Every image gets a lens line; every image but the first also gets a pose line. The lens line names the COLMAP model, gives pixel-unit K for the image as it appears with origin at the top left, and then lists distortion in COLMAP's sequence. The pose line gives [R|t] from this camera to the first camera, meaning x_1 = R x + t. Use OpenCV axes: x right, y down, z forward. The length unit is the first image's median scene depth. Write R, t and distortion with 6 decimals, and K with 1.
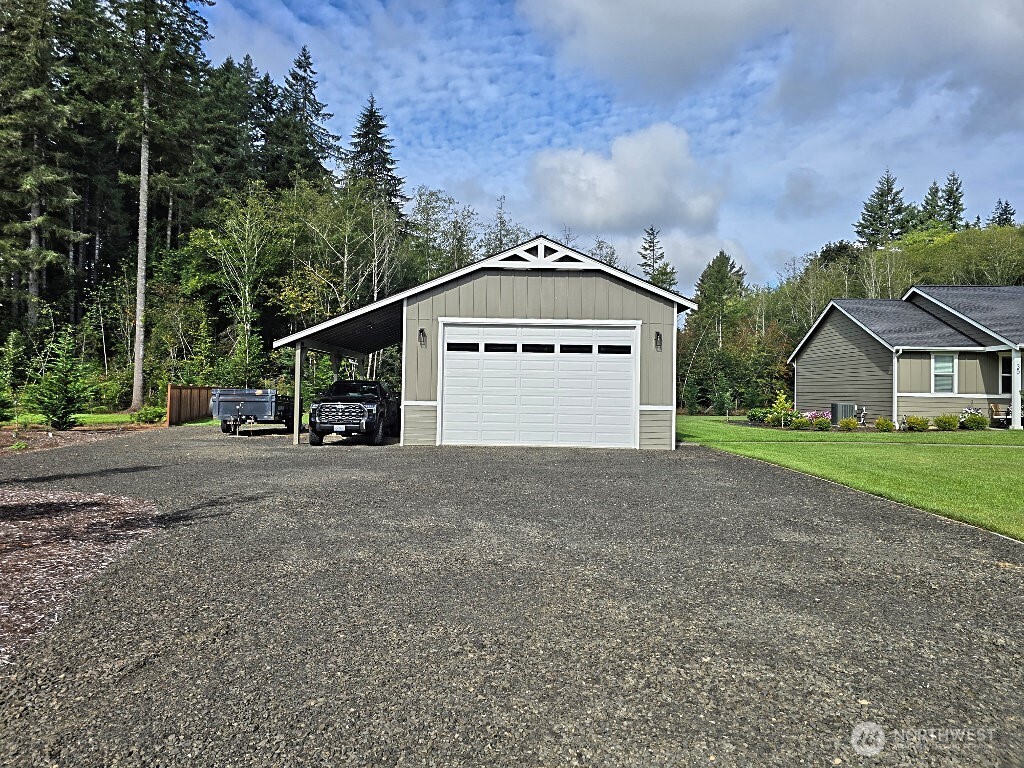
lens RADIAL K [[637.8, 0, 533.8], [0, 637.8, 384.1], [0, 0, 1]] dist [0.002534, 0.000027]
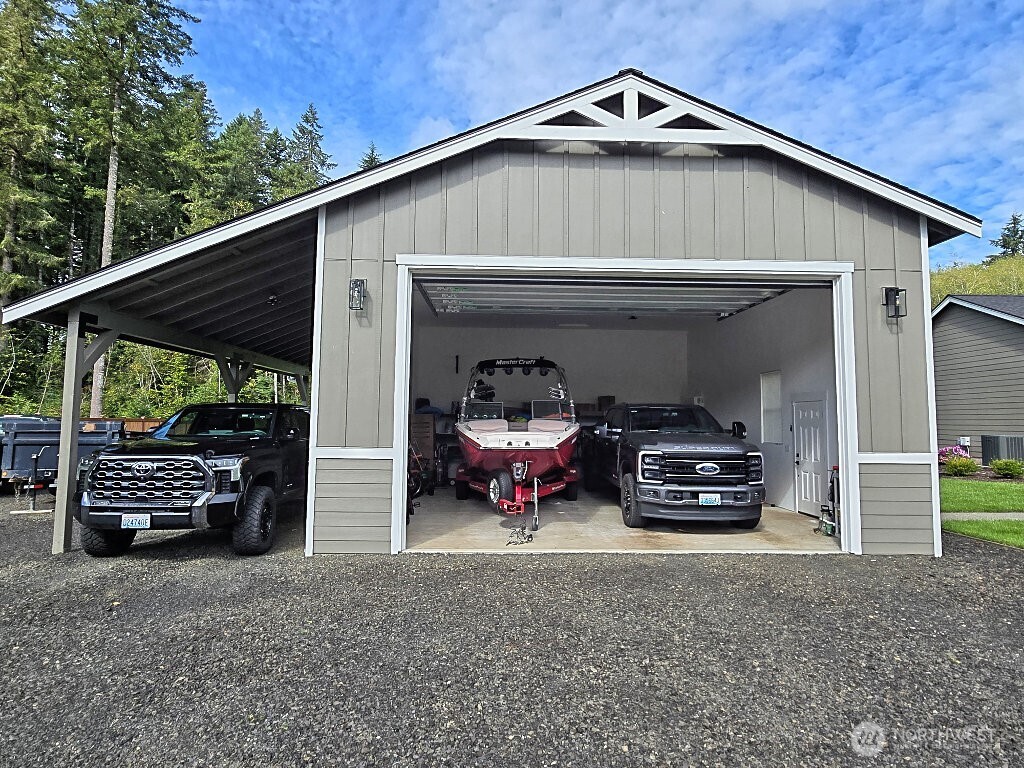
lens RADIAL K [[542.5, 0, 512.0], [0, 542.5, 384.0], [0, 0, 1]] dist [-0.002562, 0.006663]
pose [[0.999911, -0.007335, -0.011177, -0.025815], [0.006692, 0.998380, -0.056511, 0.002069], [0.011573, 0.056431, 0.998339, 0.240309]]
